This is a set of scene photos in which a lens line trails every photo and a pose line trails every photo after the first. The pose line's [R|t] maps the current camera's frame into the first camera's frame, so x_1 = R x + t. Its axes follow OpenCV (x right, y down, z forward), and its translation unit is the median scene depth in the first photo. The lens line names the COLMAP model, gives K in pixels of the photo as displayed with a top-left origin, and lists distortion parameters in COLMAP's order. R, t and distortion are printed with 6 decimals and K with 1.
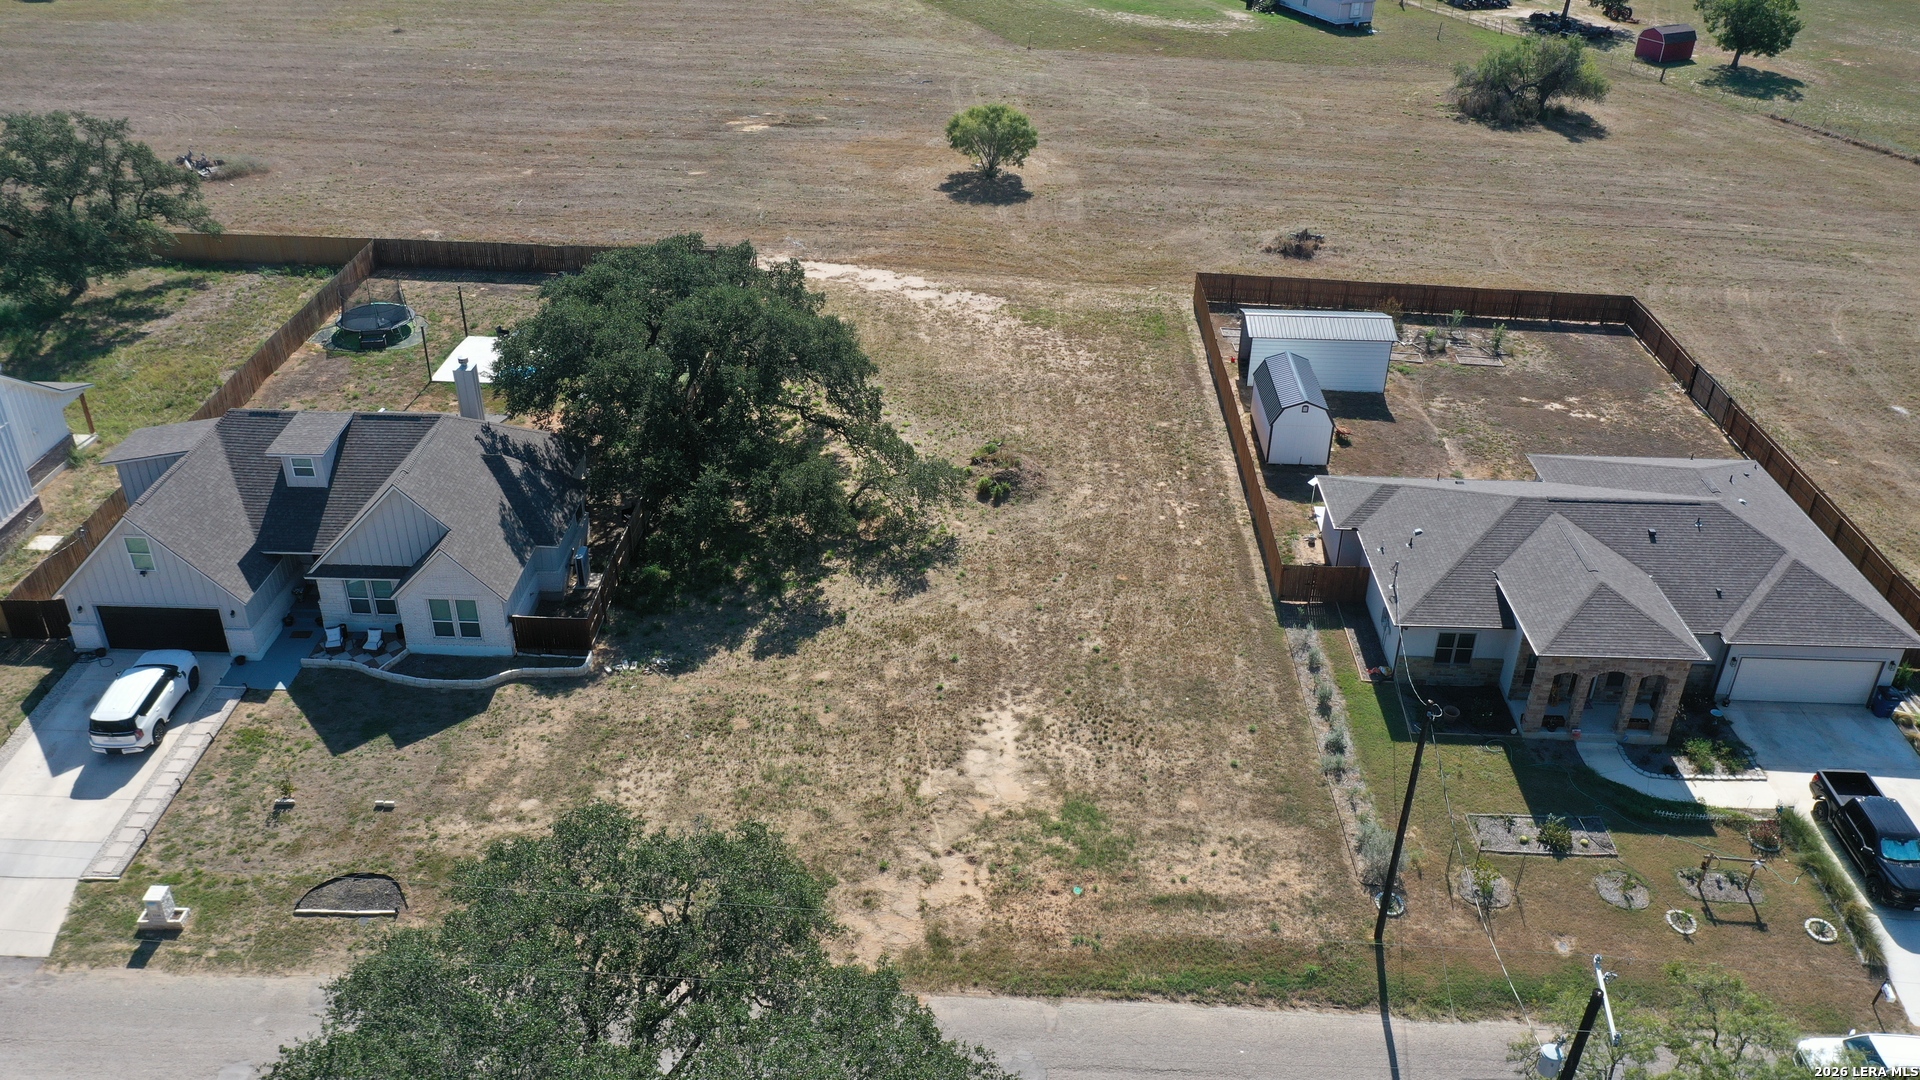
lens RADIAL K [[1499.9, 0, 960.0], [0, 1499.9, 540.0], [0, 0, 1]] dist [0.000194, 0.001824]
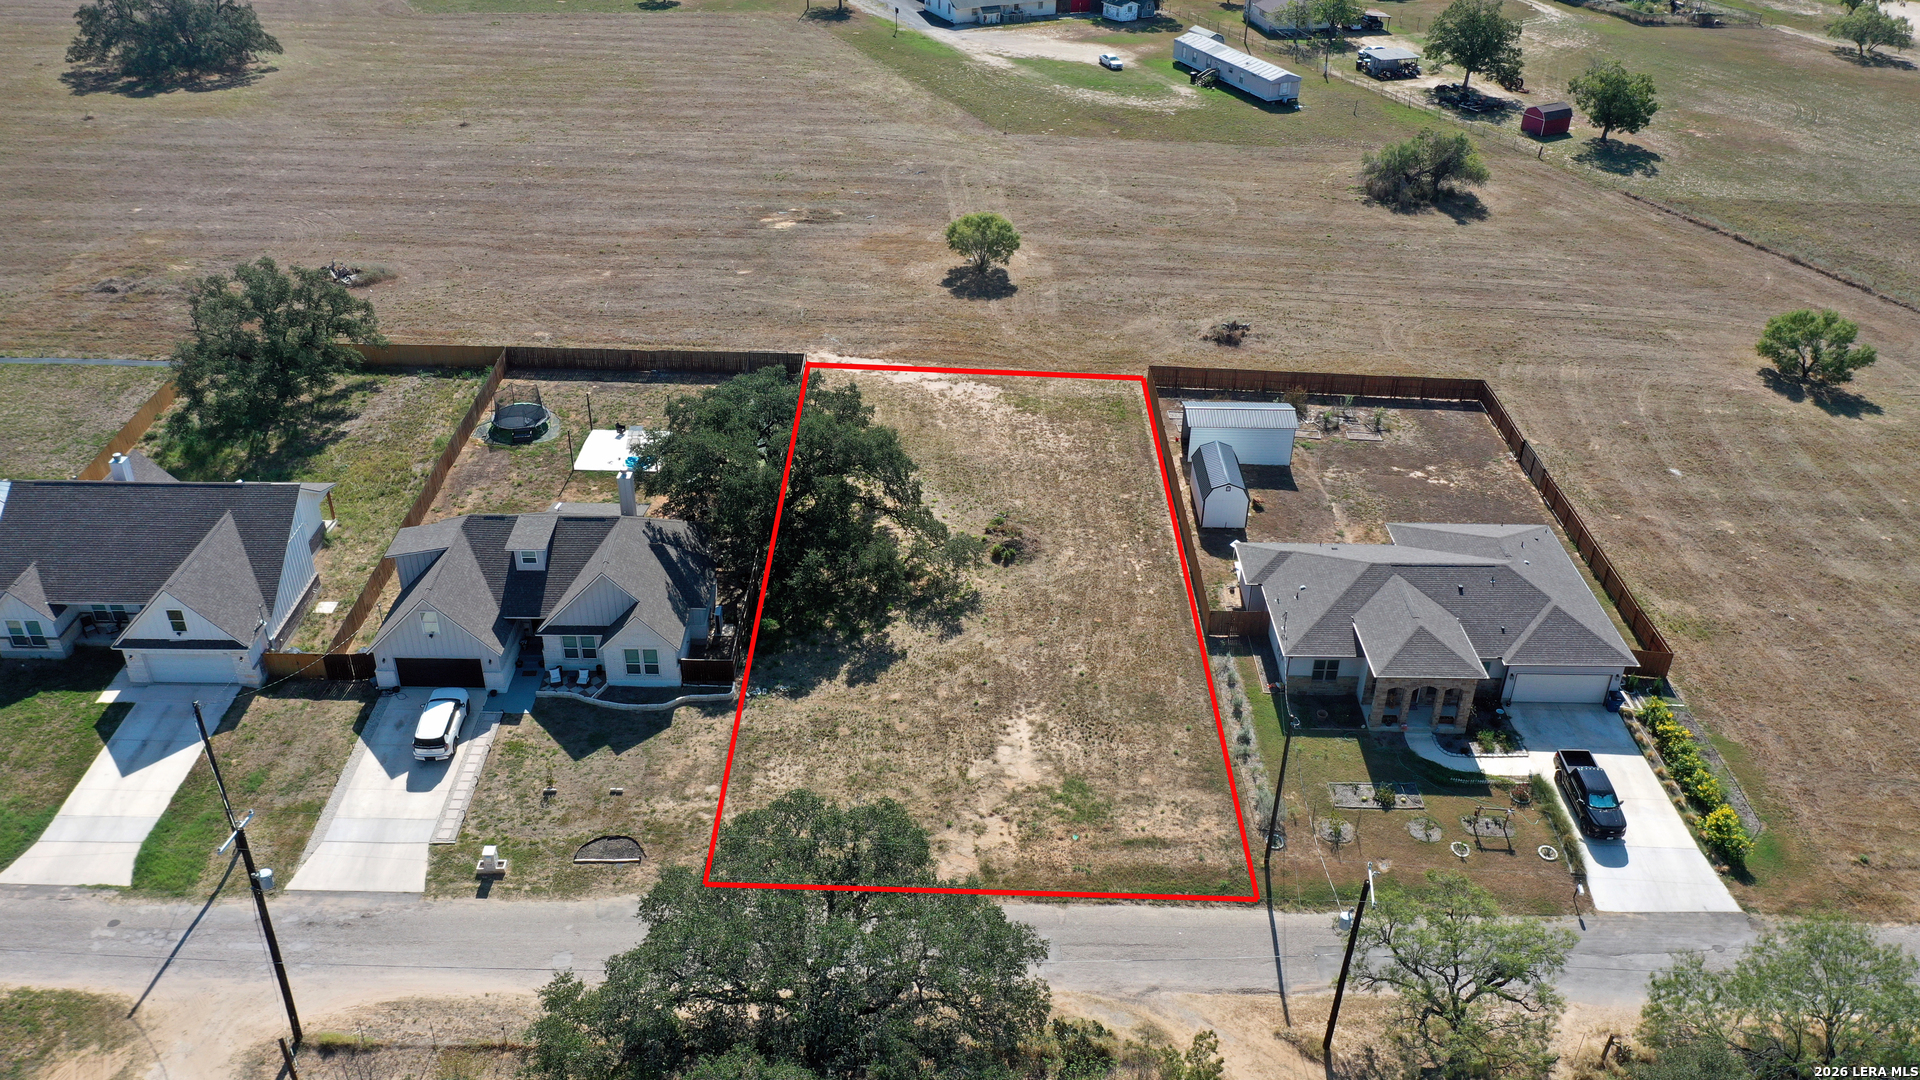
lens RADIAL K [[1496.5, 0, 960.0], [0, 1496.5, 540.0], [0, 0, 1]] dist [0.005888, 0.001224]
pose [[0.999542, -0.015254, 0.026129, -0.059286], [0.014724, 0.999684, 0.020371, -0.083084], [-0.026431, -0.019977, 0.999451, -0.417436]]
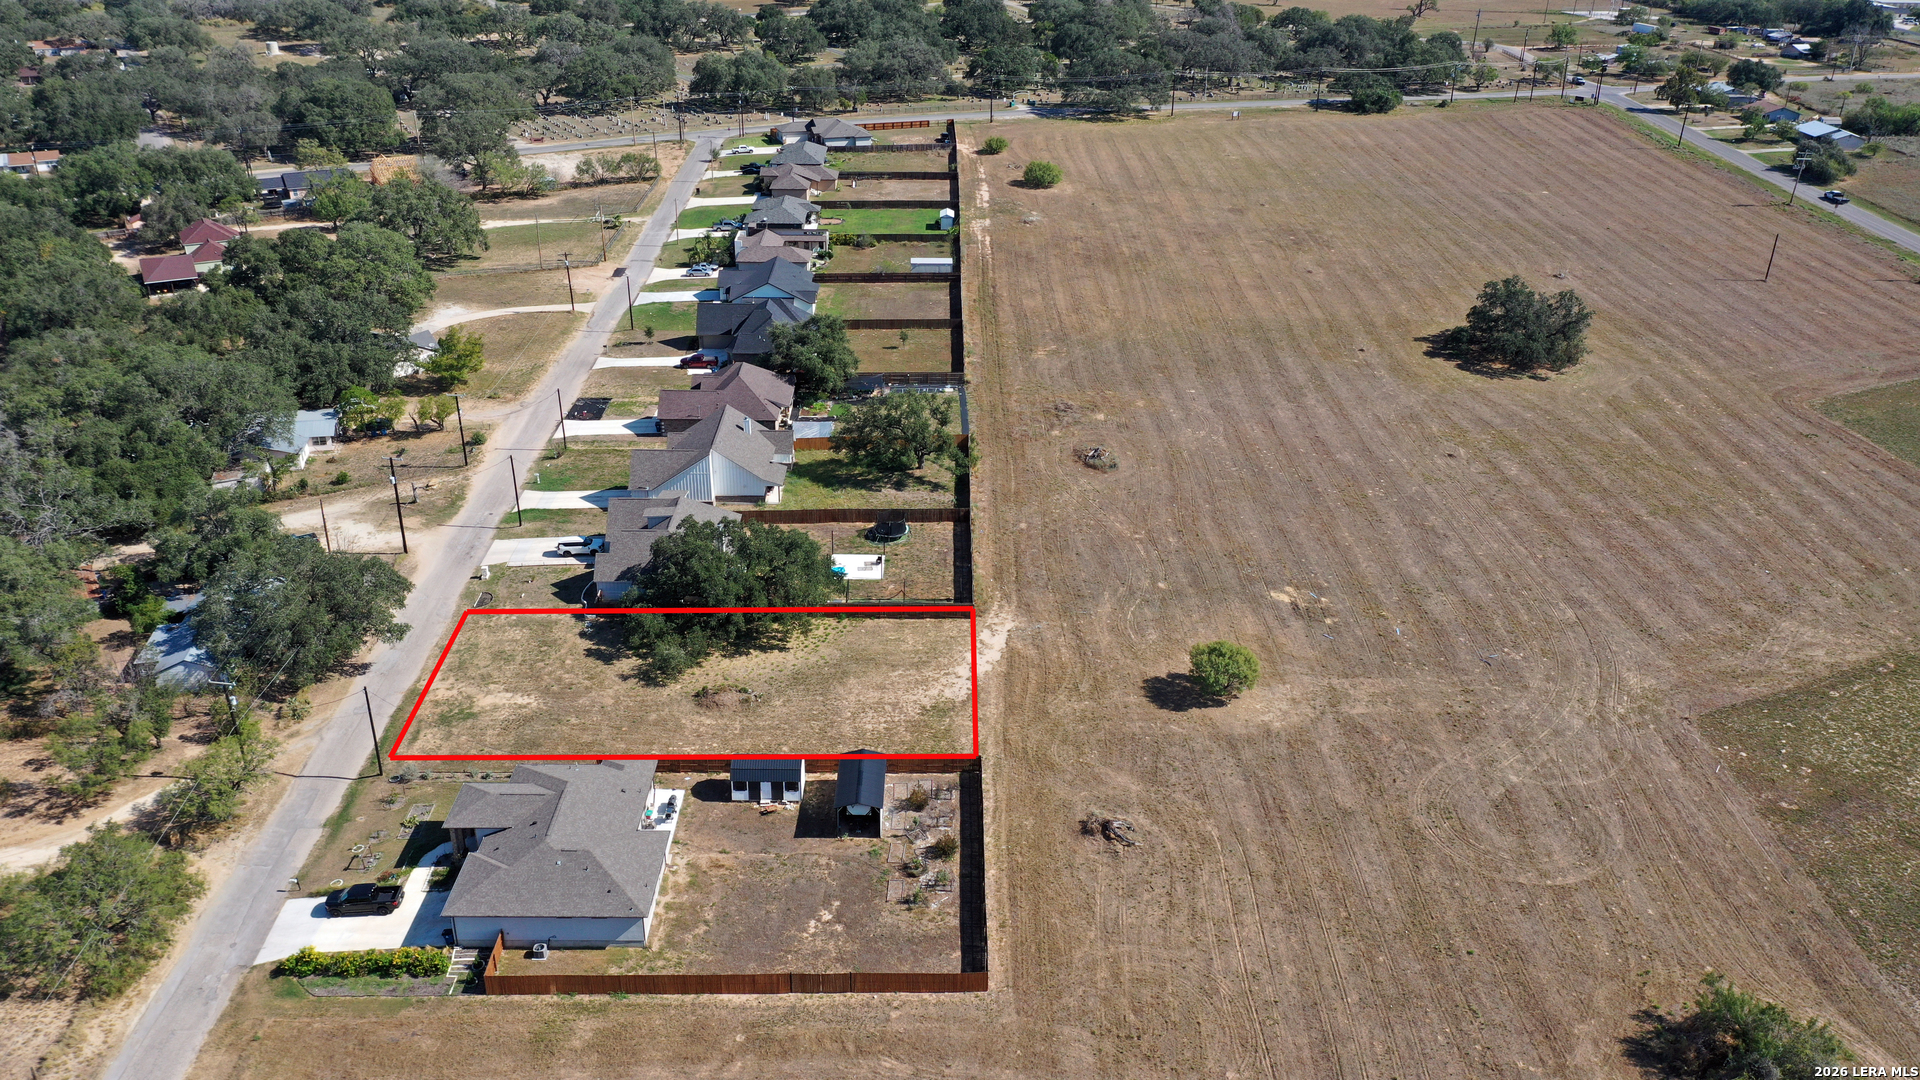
lens RADIAL K [[1499.9, 0, 960.0], [0, 1499.9, 540.0], [0, 0, 1]] dist [0.000194, 0.001824]
pose [[0.036833, 0.422282, -0.905716, 2.009605], [-0.518488, 0.782872, 0.343921, -1.206934], [0.854291, 0.456935, 0.247784, 0.771333]]
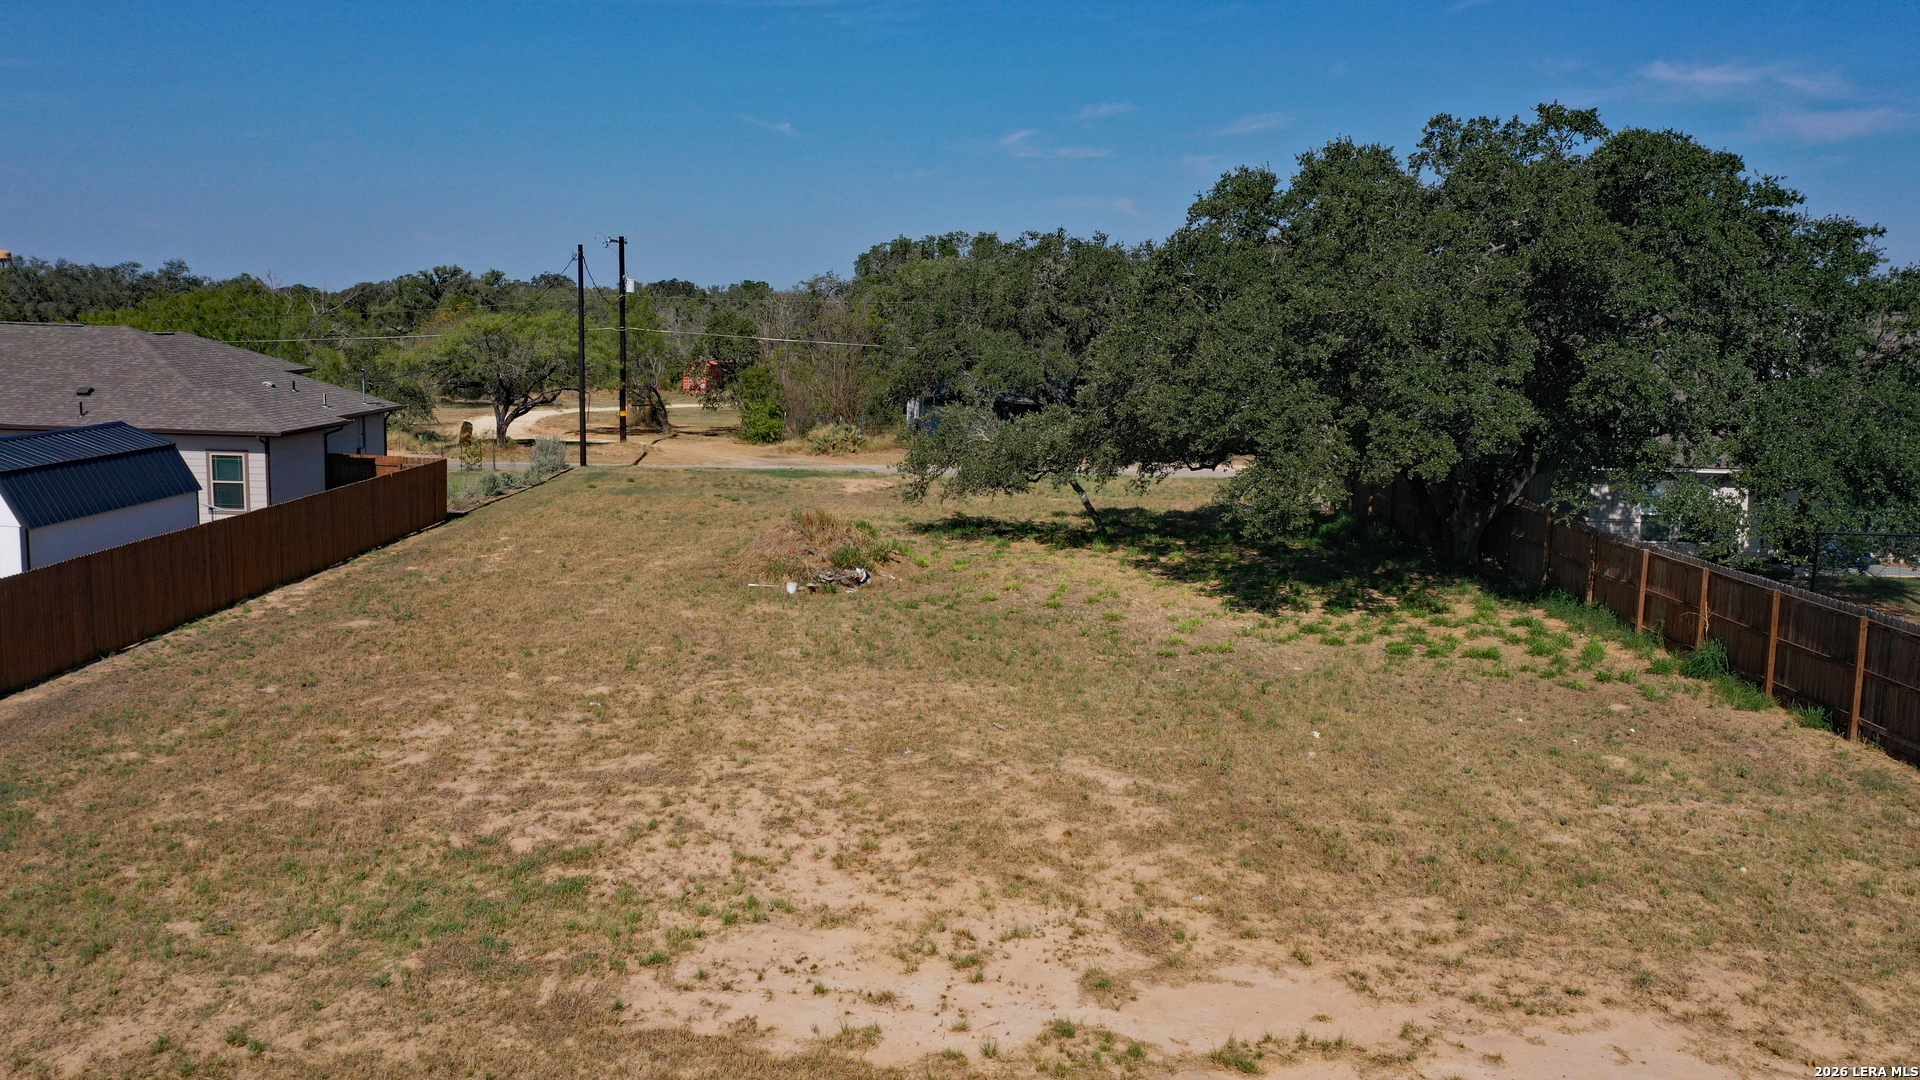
lens RADIAL K [[1499.9, 0, 960.0], [0, 1499.9, 540.0], [0, 0, 1]] dist [0.000194, 0.001824]
pose [[-0.997626, -0.038523, -0.057083, 0.014211], [-0.065679, 0.781477, 0.620468, -0.405456], [0.020706, 0.622744, -0.782152, 1.569578]]
